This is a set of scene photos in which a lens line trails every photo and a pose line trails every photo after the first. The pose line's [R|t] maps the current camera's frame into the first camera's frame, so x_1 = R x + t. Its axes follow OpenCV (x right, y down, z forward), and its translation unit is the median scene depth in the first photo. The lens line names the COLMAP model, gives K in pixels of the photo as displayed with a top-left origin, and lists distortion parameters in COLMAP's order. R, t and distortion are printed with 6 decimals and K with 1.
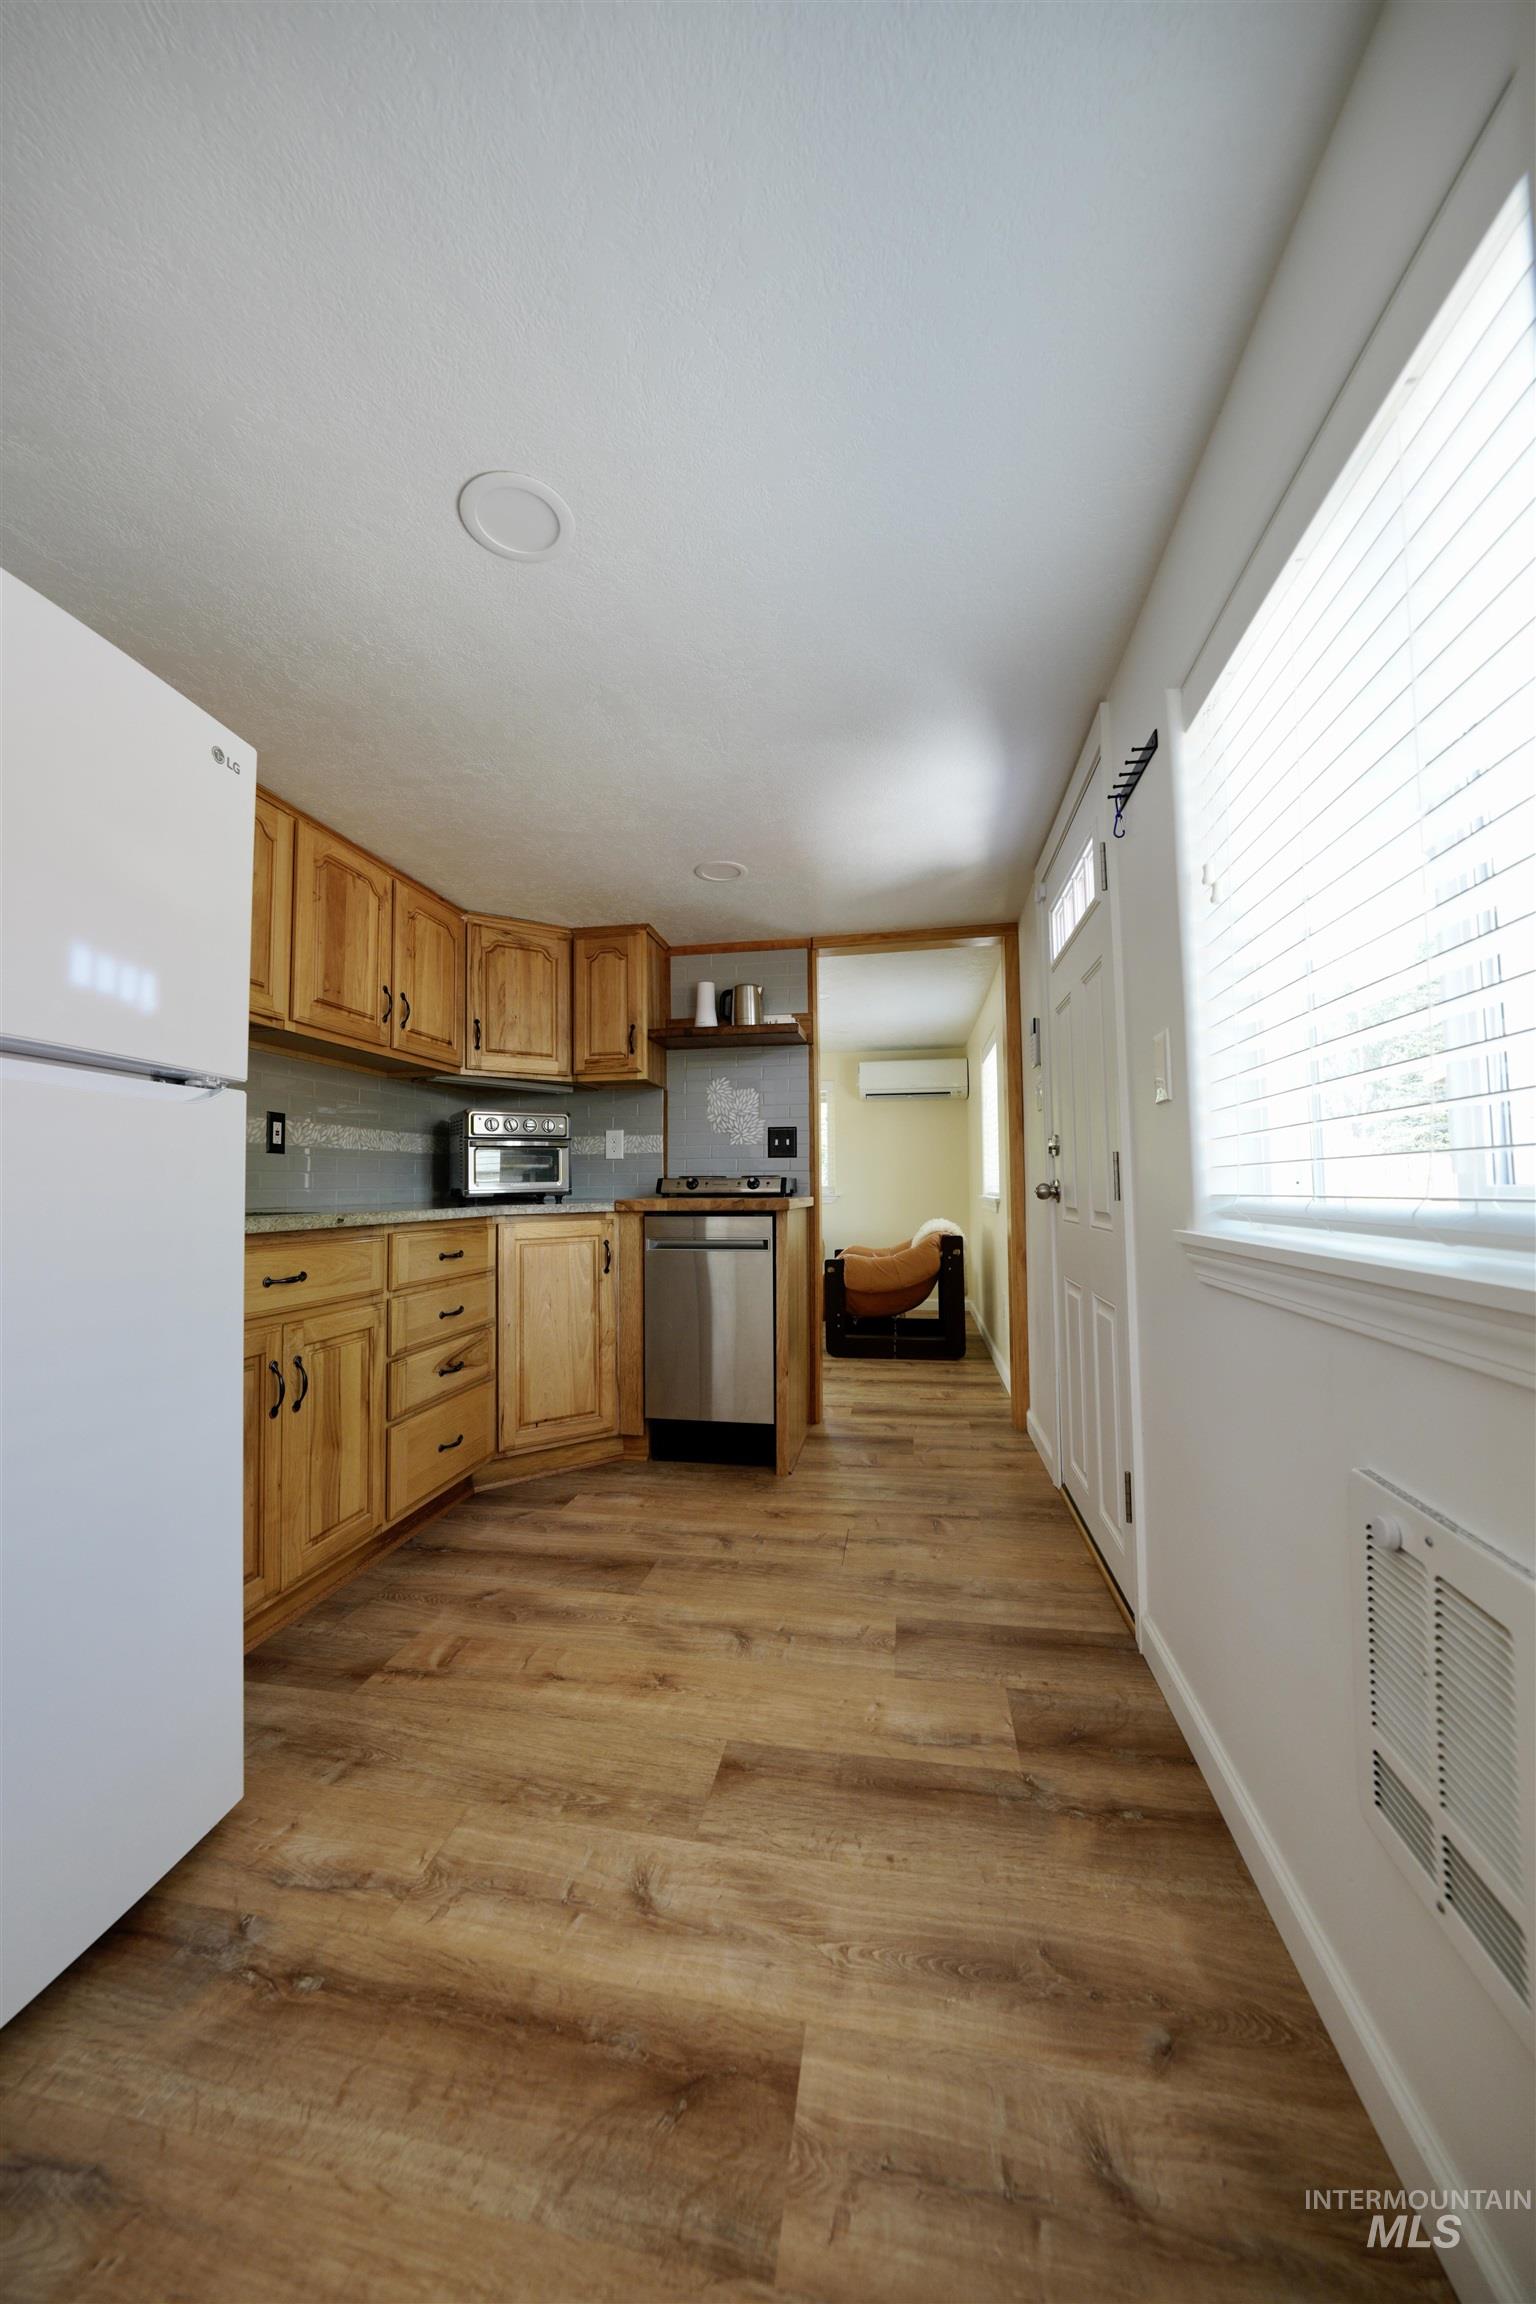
lens RADIAL K [[792.8, 0, 758.6], [0, 792.8, 1151.1], [0, 0, 1]] dist [-0.030162, 0.006279]
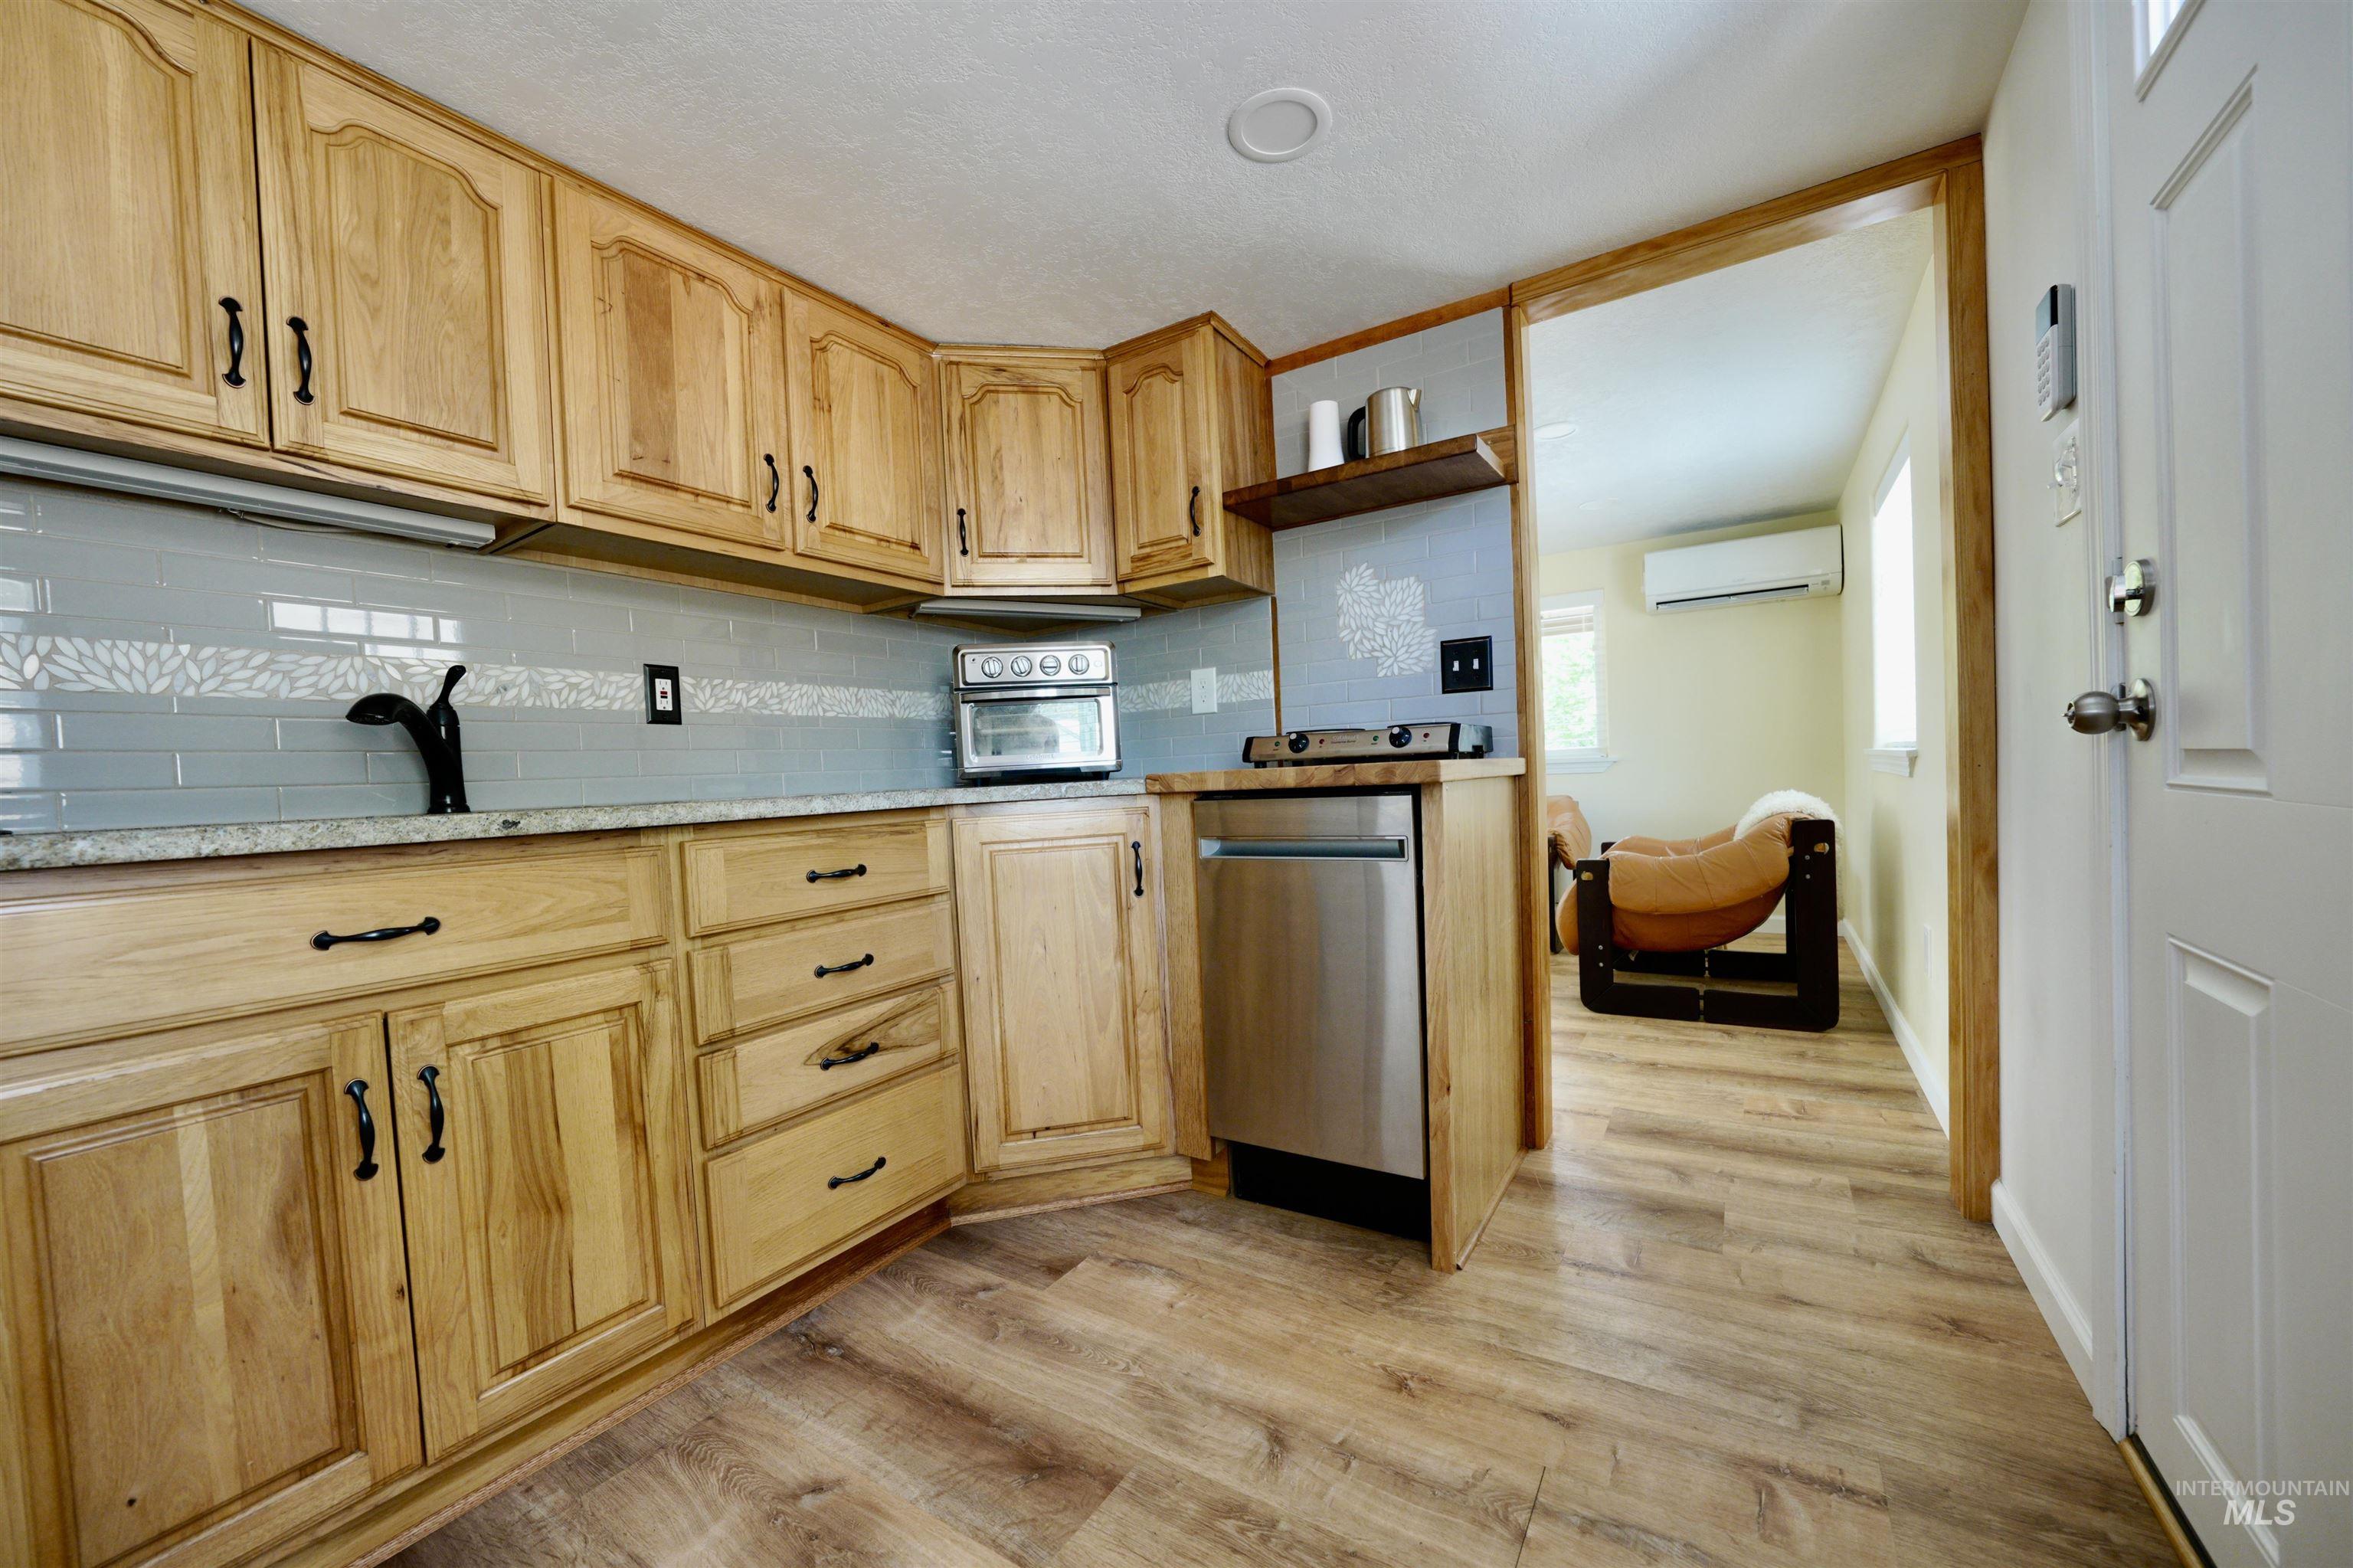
lens RADIAL K [[883.8, 0, 1189.0], [0, 883.8, 808.1], [0, 0, 1]] dist [-0.033561, 0.008549]
pose [[0.928076, -0.020079, -0.371848, 0.095809], [0.054543, 0.995106, 0.082397, 0.034785], [0.368374, -0.096753, 0.924630, 0.402404]]
